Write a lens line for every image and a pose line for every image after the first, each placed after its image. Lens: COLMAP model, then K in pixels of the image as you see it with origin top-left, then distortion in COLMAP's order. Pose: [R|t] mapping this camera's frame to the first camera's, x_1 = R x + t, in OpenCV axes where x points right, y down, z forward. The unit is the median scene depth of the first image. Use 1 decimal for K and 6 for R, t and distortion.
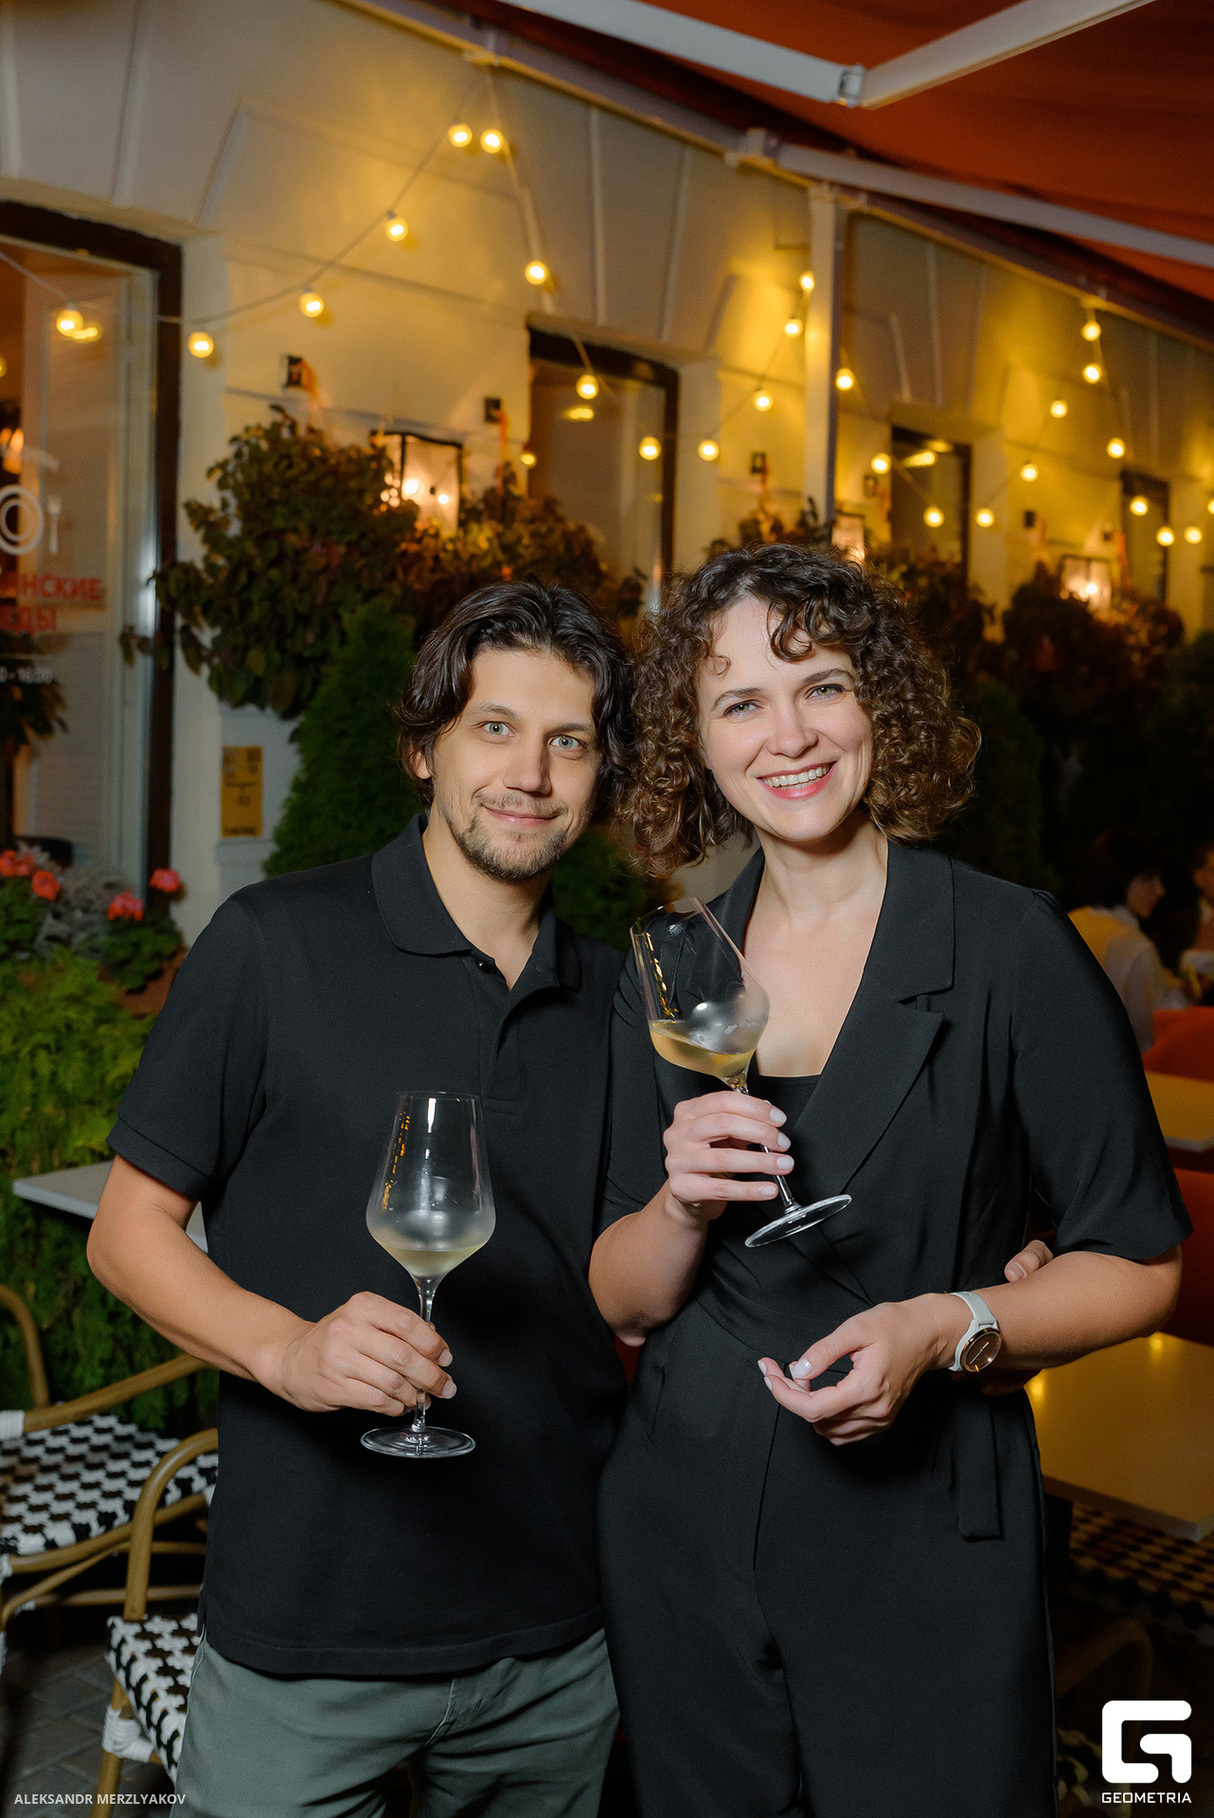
lens RADIAL K [[2070.5, 0, 560.7], [0, 2070.5, 760.8], [0, 0, 1]] dist [0.008663, -0.009865]
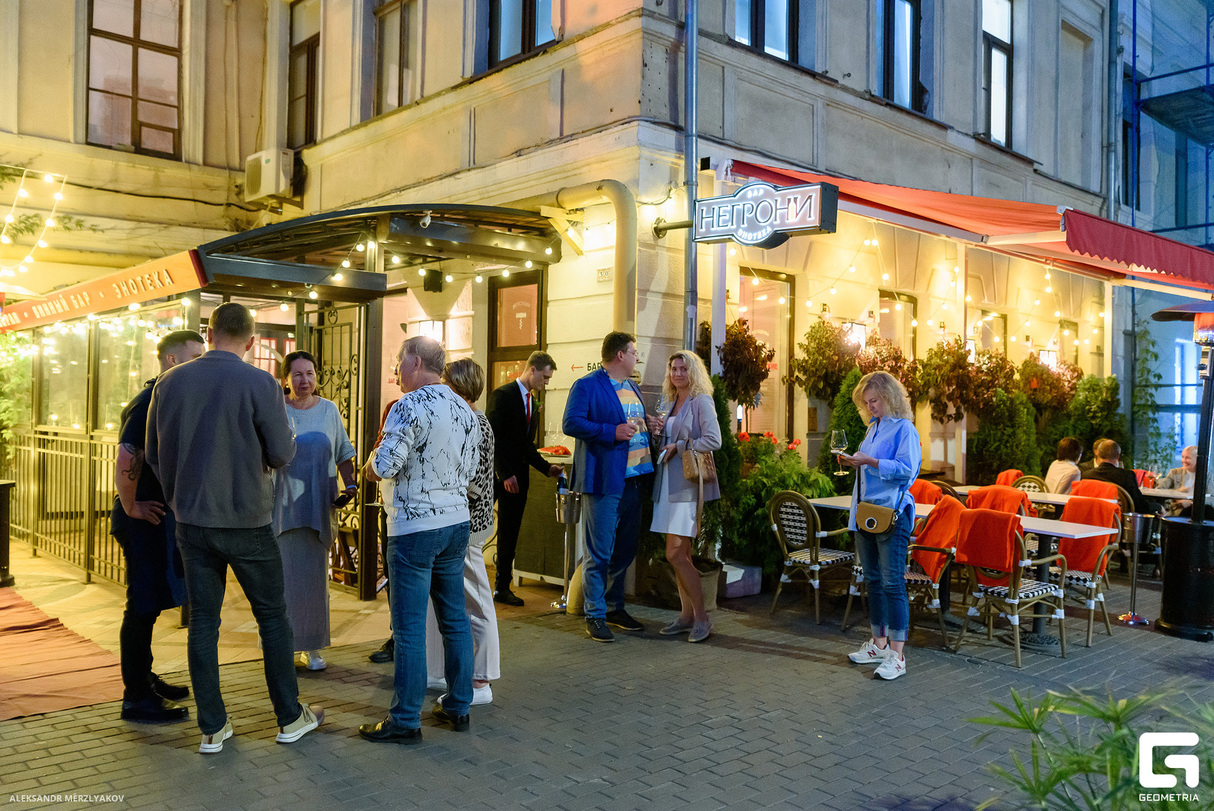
lens RADIAL K [[1019.2, 0, 607.0], [0, 1019.2, 405.5], [0, 0, 1]] dist [-0.003202, 0.001642]
pose [[0.987147, -0.009581, -0.159530, -0.221192], [0.002952, 0.999124, -0.041739, 0.064093], [0.159790, 0.040732, 0.986310, -0.863152]]
